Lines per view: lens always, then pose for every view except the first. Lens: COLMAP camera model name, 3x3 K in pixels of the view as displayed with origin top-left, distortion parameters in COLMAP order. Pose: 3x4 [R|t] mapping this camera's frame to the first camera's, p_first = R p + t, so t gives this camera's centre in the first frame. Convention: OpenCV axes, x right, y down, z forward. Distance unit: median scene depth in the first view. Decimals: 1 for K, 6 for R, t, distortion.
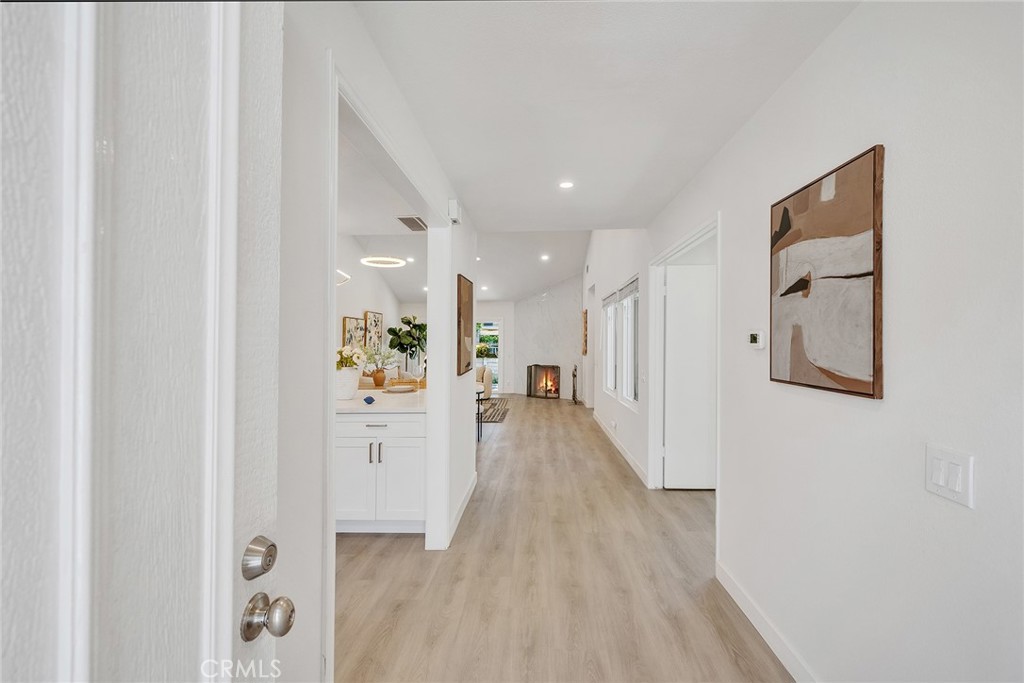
lens RADIAL K [[448.3, 0, 521.4], [0, 448.3, 340.0], [0, 0, 1]] dist [-0.002075, -0.000148]
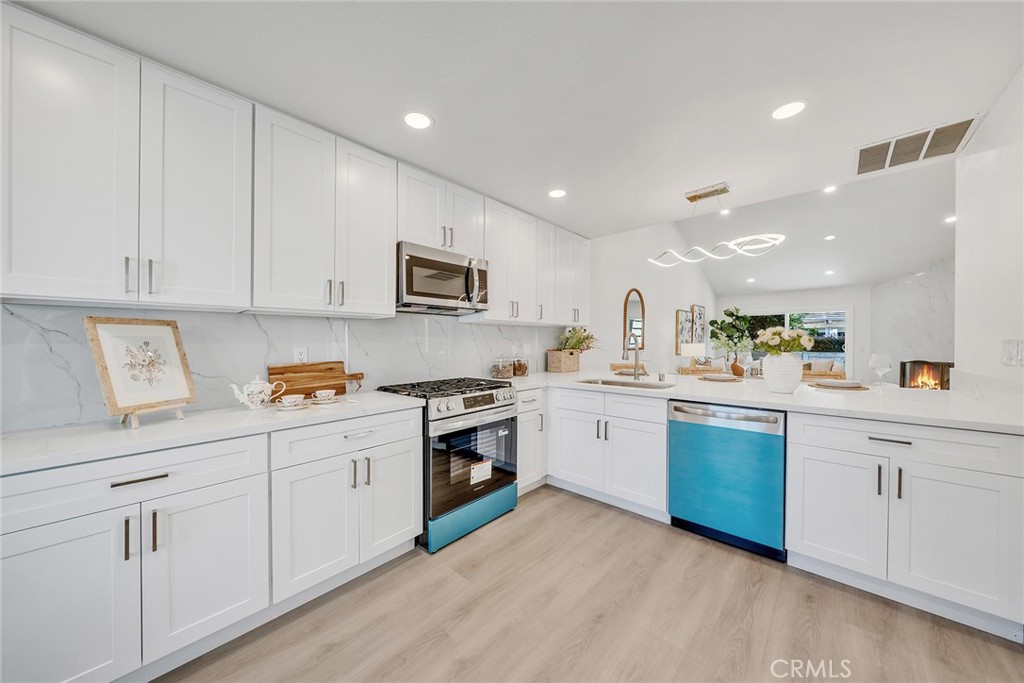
lens RADIAL K [[345.8, 0, 508.5], [0, 345.8, 342.2], [0, 0, 1]] dist [-0.008238, 0.000347]
pose [[0.757432, 0.008562, -0.652858, -0.142013], [0.002326, 0.999872, 0.015811, 0.011995], [0.652910, -0.013494, 0.757315, 0.083945]]
